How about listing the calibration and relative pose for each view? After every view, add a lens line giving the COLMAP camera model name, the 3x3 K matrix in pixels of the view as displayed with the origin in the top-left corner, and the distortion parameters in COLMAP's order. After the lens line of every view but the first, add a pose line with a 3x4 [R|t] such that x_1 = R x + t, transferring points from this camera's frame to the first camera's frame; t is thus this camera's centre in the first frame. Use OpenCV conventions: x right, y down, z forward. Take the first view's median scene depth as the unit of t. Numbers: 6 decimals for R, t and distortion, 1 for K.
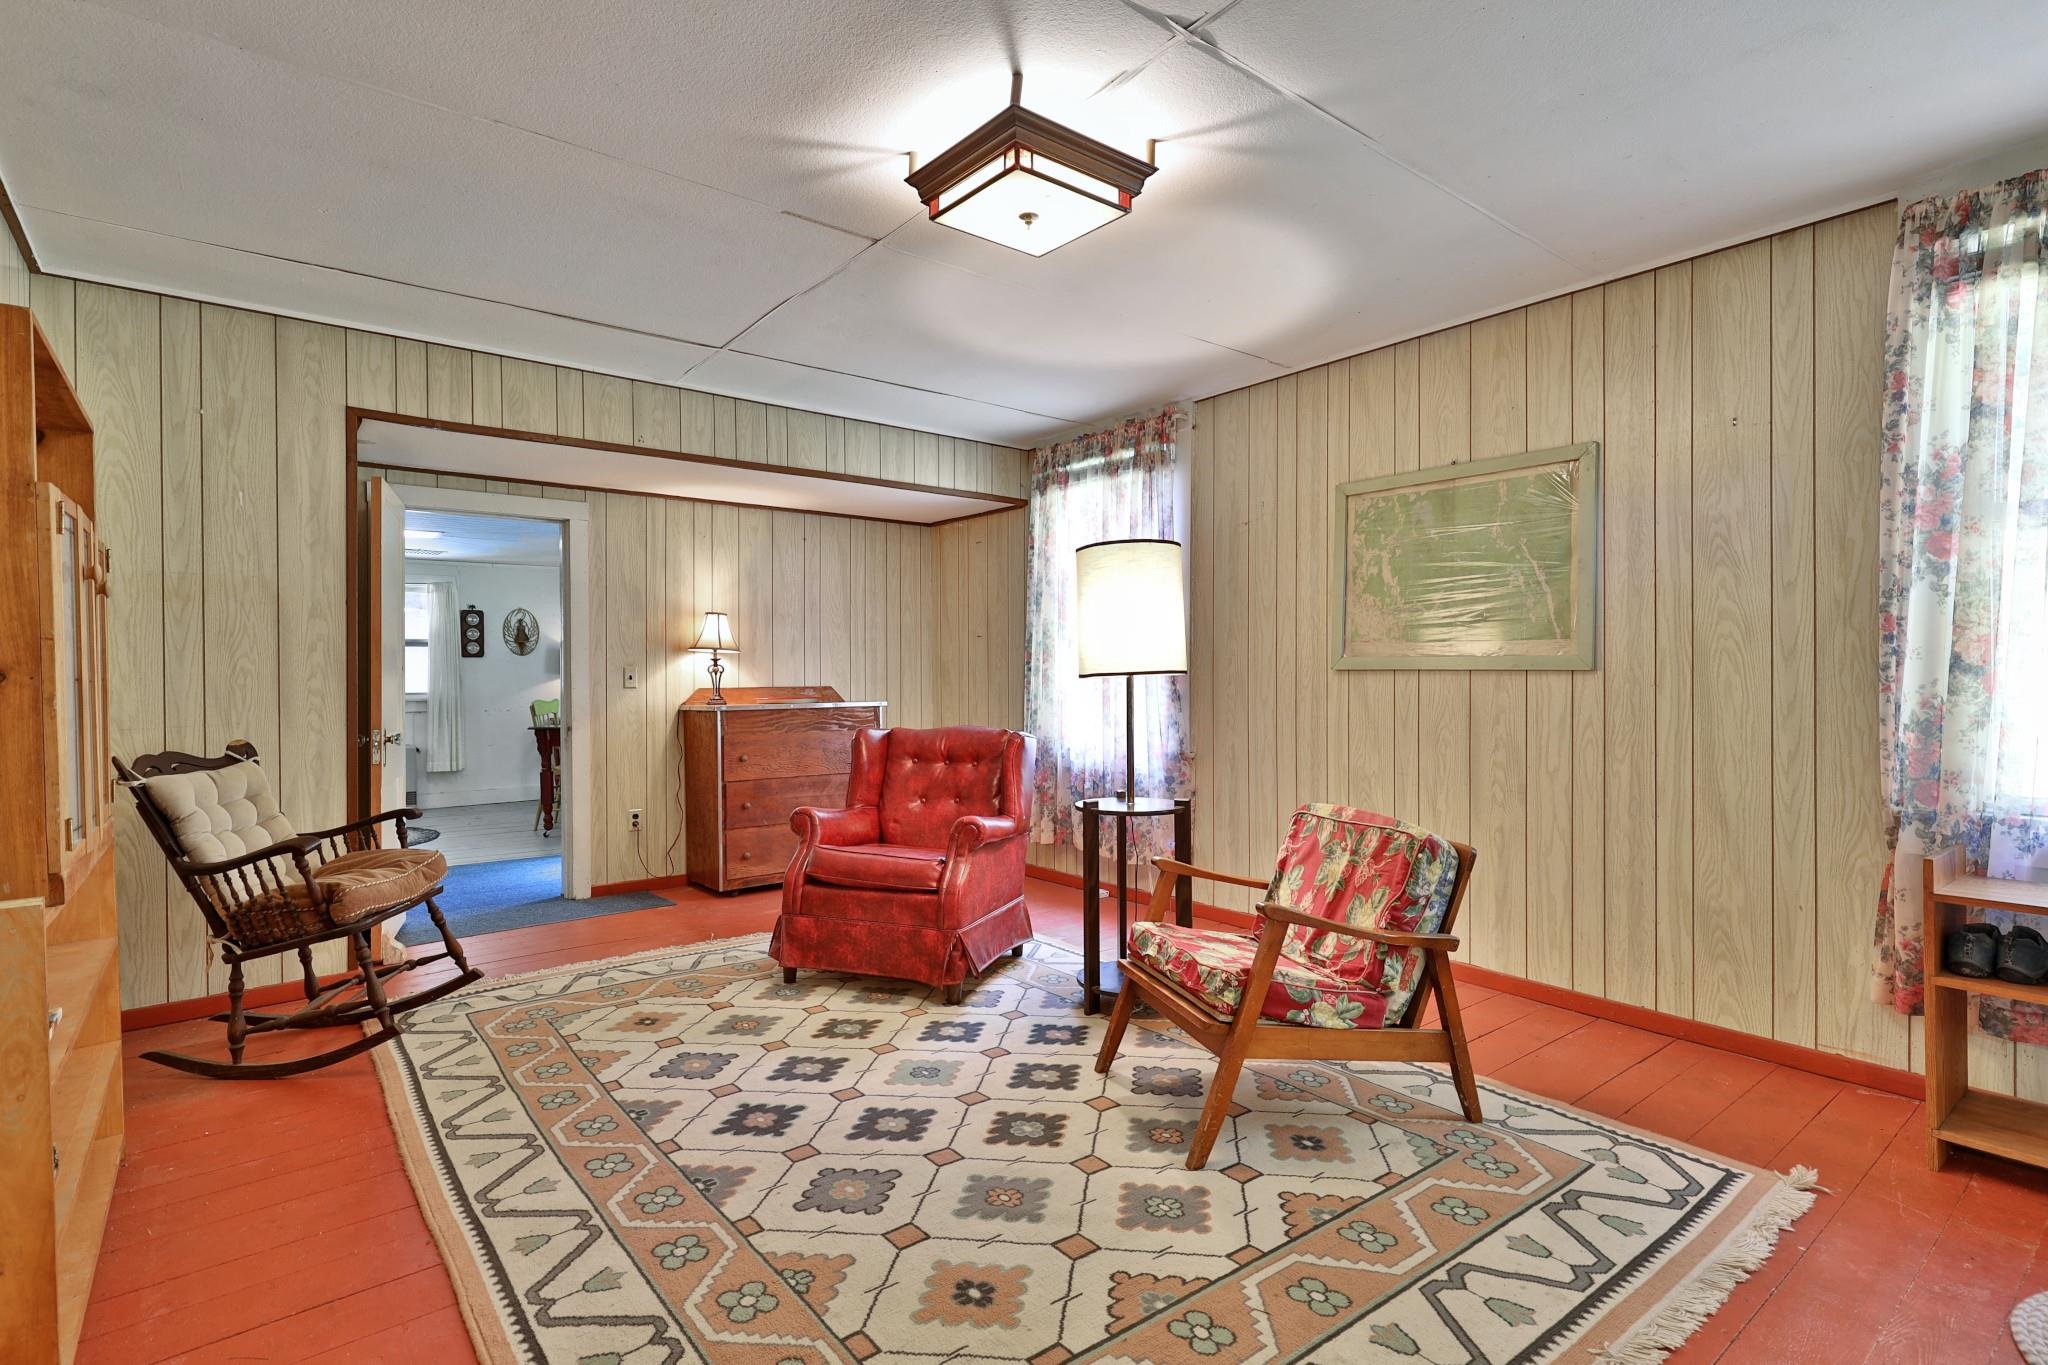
lens RADIAL K [[984.2, 0, 1031.8], [0, 984.2, 679.5], [0, 0, 1]] dist [0.000819, 0.000153]
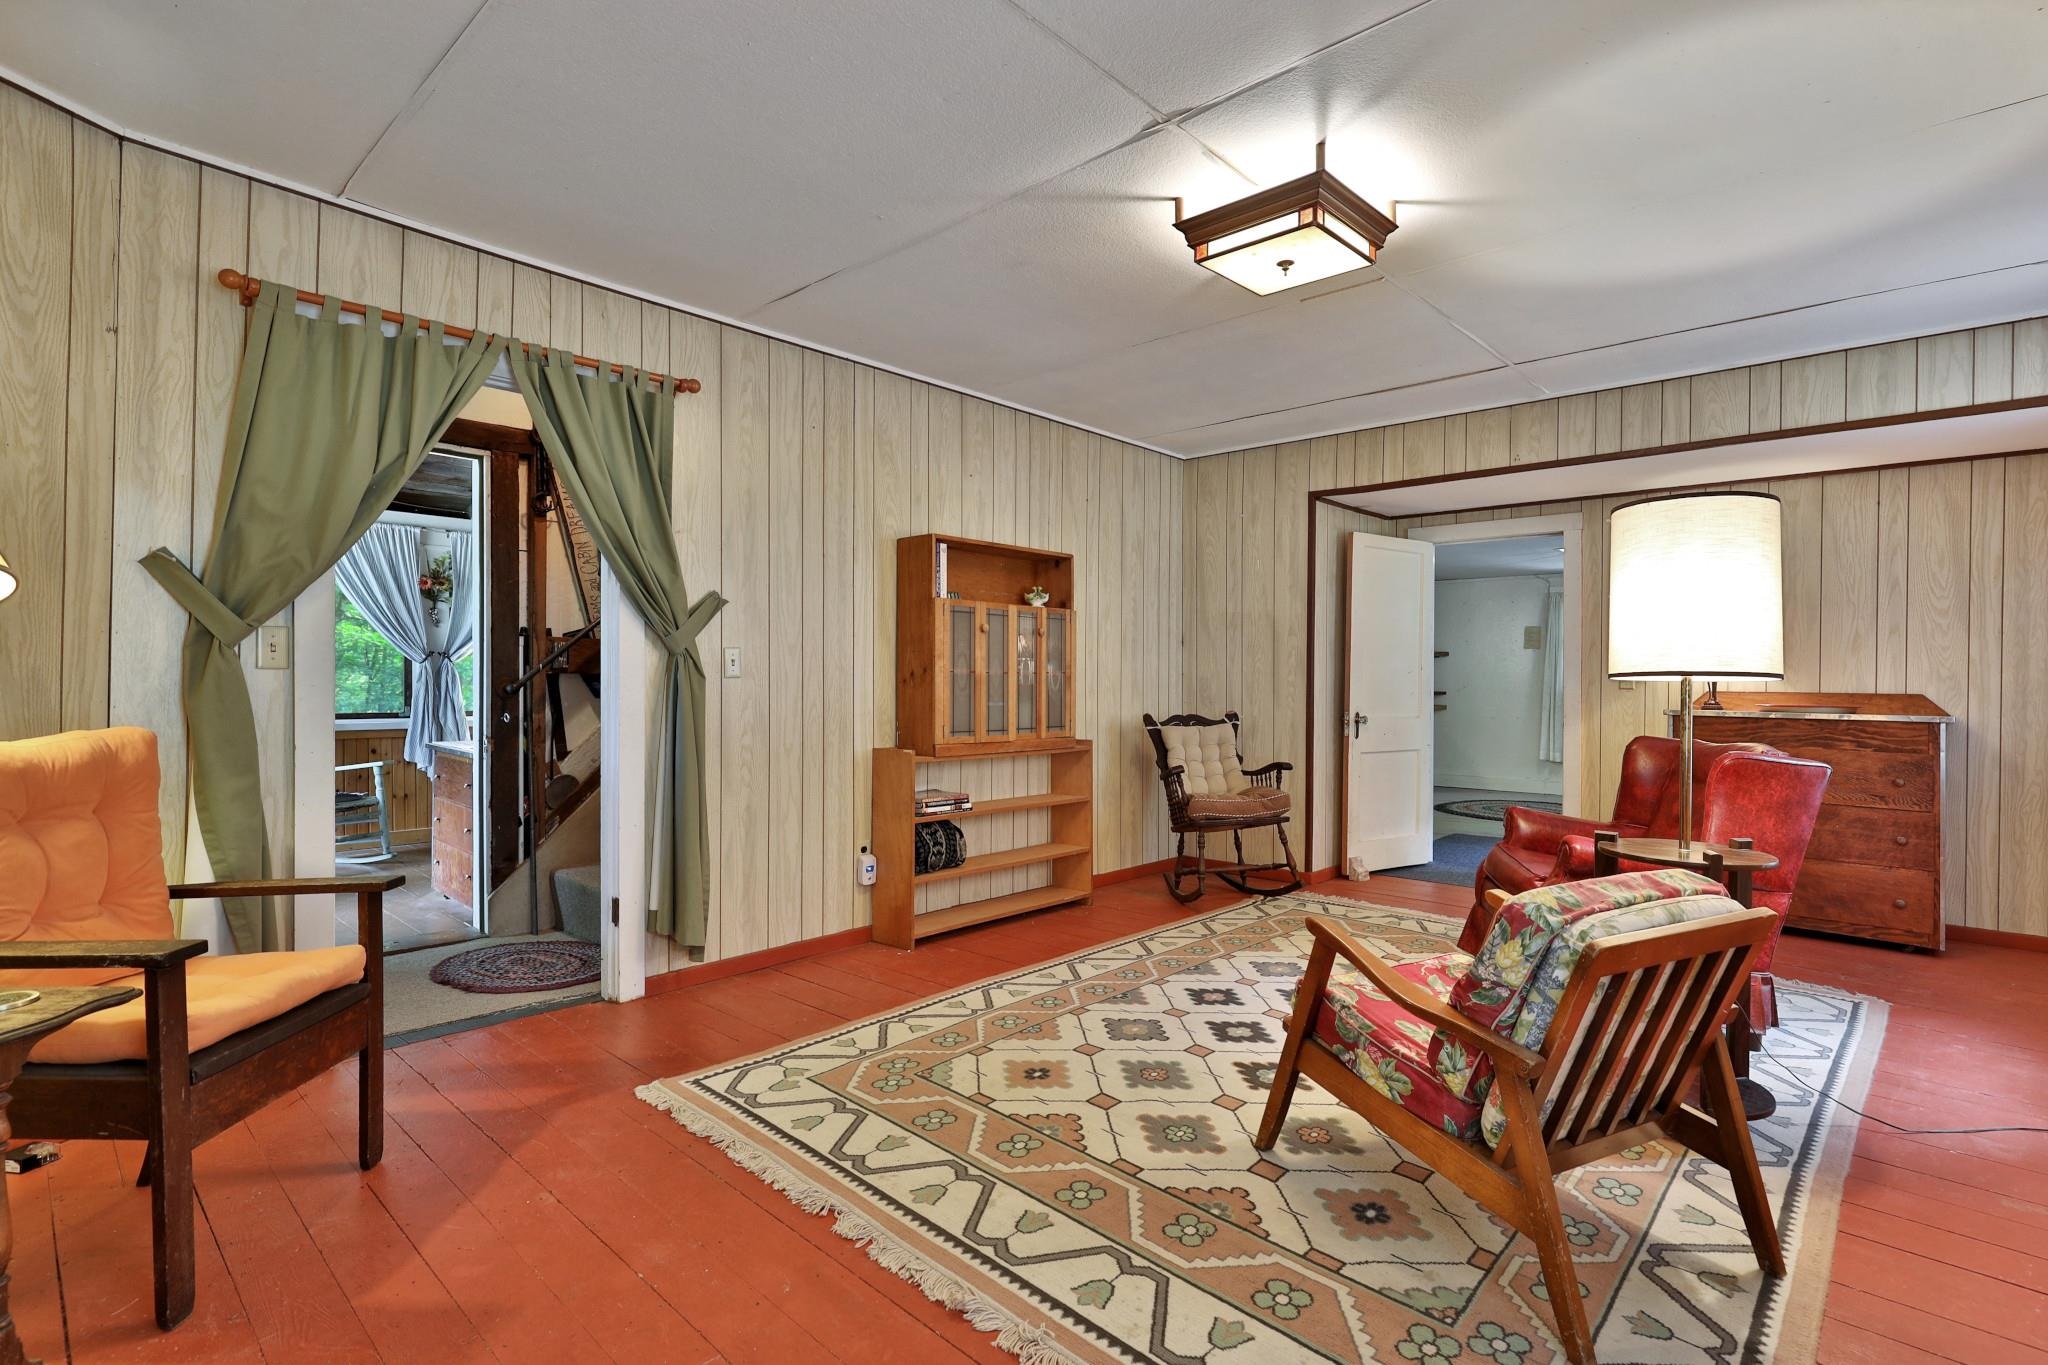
lens RADIAL K [[984.2, 0, 1035.4], [0, 984.2, 676.6], [0, 0, 1]] dist [0.000819, 0.000153]
pose [[0.149476, 0.008921, -0.988725, 1.091517], [-0.013976, 0.999878, 0.006908, -0.004890], [0.988667, 0.012785, 0.149583, 0.571205]]
